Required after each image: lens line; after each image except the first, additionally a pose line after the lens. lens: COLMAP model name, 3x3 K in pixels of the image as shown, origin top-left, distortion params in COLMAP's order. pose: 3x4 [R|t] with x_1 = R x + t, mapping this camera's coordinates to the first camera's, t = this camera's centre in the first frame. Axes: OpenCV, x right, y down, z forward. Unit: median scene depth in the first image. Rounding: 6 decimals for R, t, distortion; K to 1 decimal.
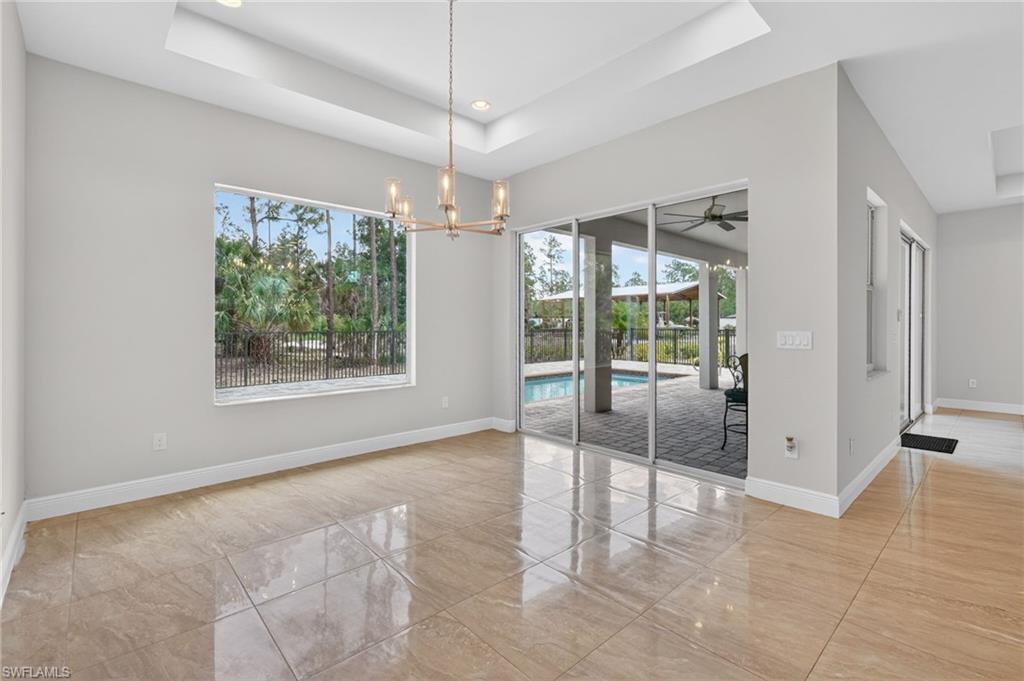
lens RADIAL K [[459.2, 0, 537.0], [0, 459.2, 322.7], [0, 0, 1]] dist [0.024858, 0.000077]
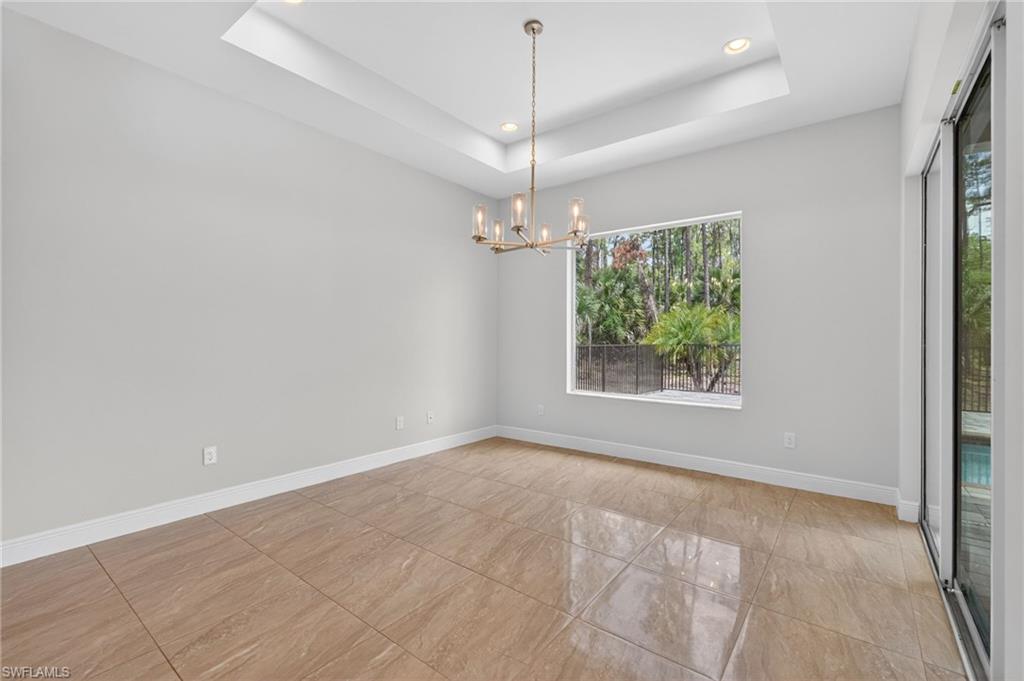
lens RADIAL K [[451.4, 0, 505.2], [0, 451.4, 338.3], [0, 0, 1]] dist [0.001639, 0.000081]
pose [[0.137604, -0.000504, -0.990487, 0.744759], [0.004669, 0.999989, 0.000140, 0.008131], [0.990476, -0.004644, 0.137605, 0.702290]]
